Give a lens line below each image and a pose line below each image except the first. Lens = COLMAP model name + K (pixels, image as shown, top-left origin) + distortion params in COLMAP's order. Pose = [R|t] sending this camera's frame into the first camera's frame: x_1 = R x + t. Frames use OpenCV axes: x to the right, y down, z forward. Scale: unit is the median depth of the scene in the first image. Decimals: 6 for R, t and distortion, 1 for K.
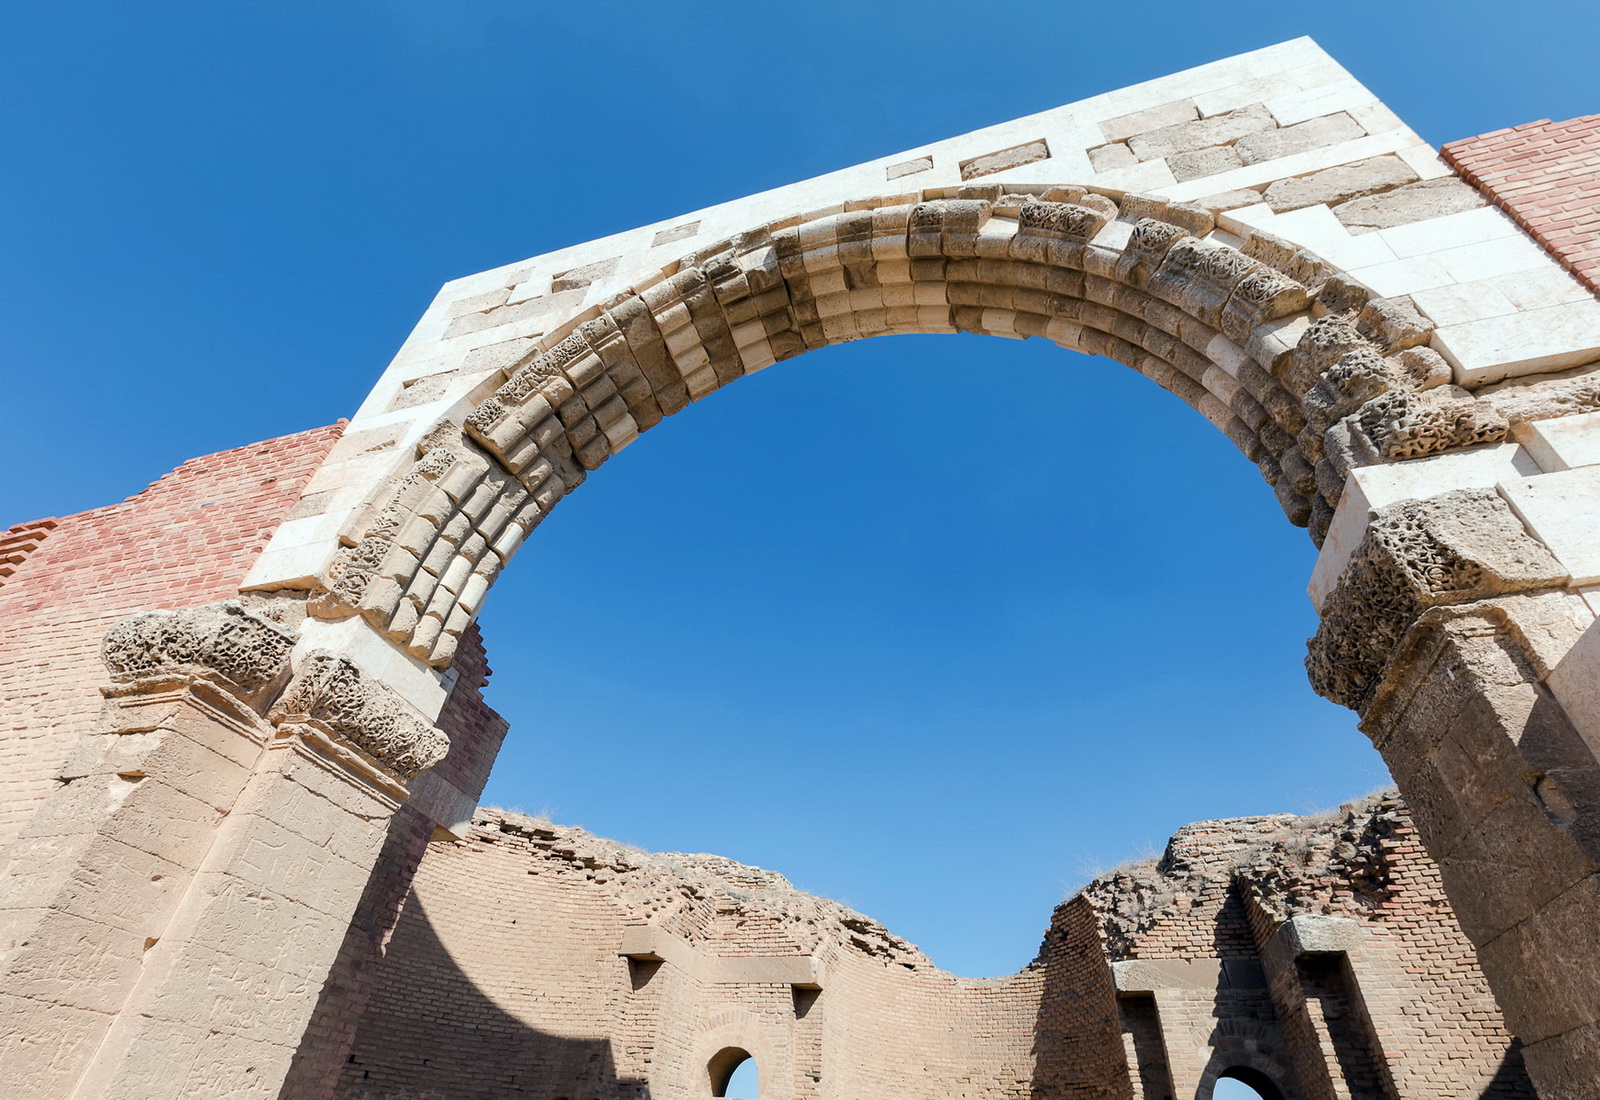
lens RADIAL K [[745.5, 0, 801.3], [0, 745.5, 653.4], [0, 0, 1]] dist [0.000317, -0.000044]
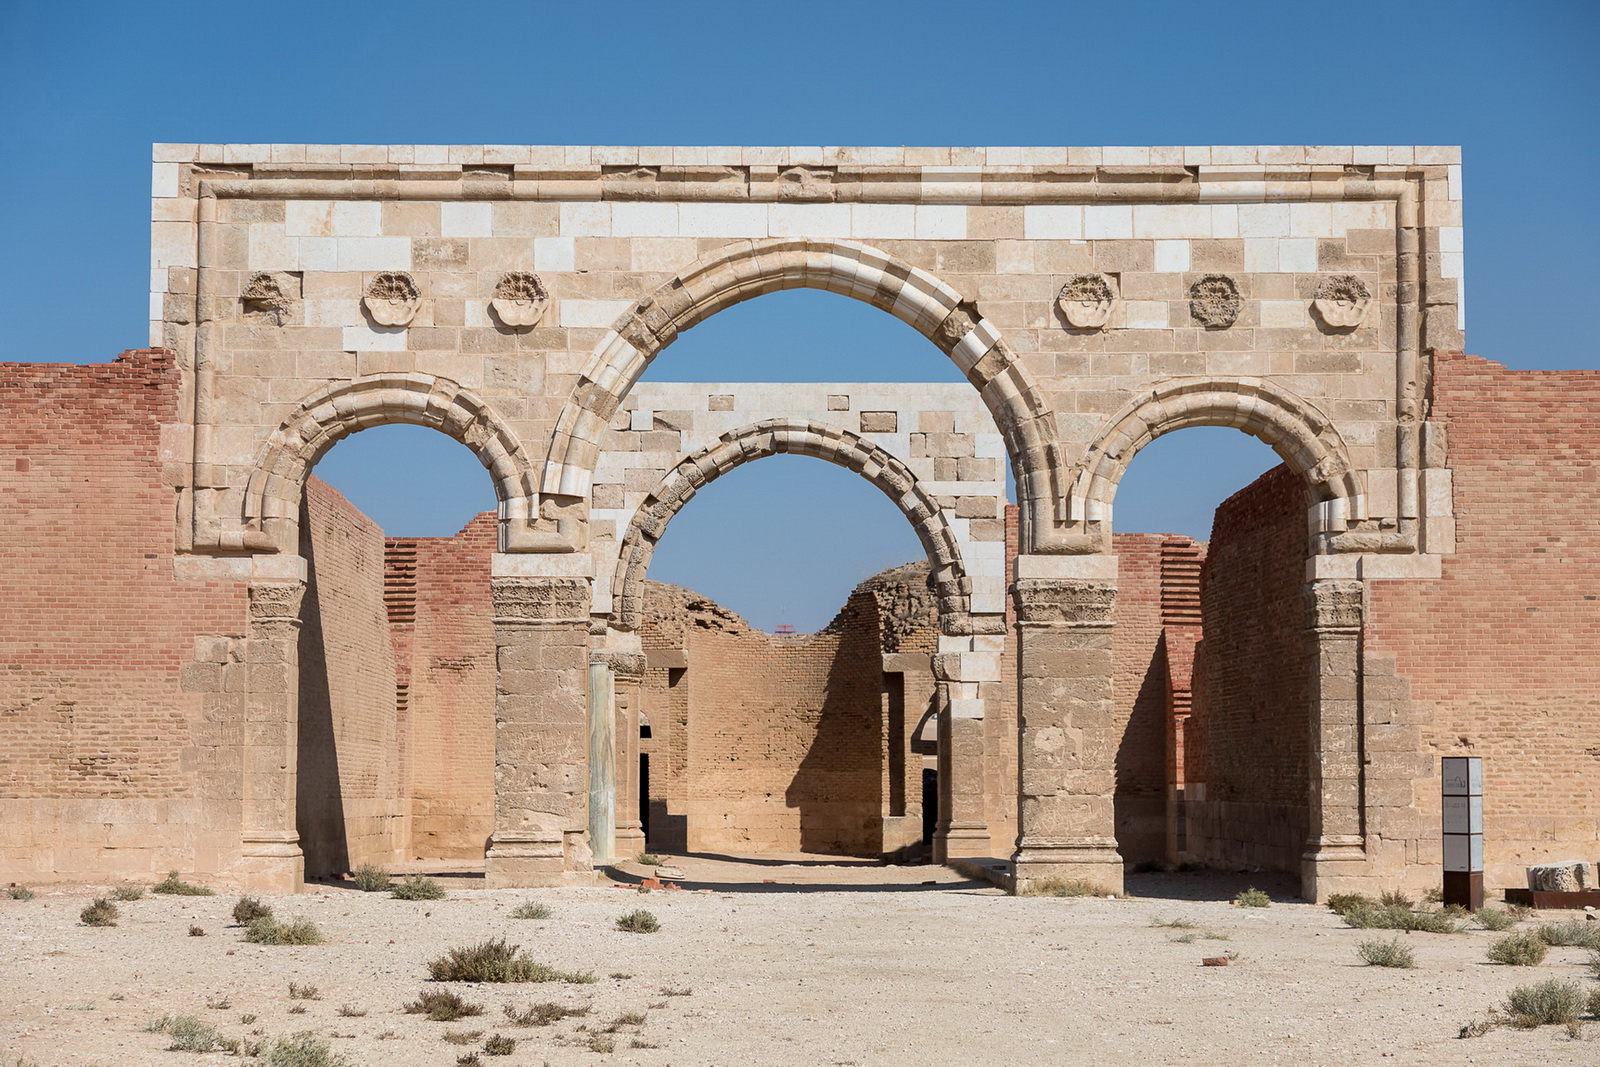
lens RADIAL K [[3094.0, 0, 799.9], [0, 3094.0, 533.7], [0, 0, 1]] dist [0.002770, 0.000000]
pose [[0.955766, -0.033438, 0.292221, -1.444802], [-0.126931, 0.849349, 0.512343, -2.743562], [-0.265329, -0.526772, 0.807534, -3.584634]]
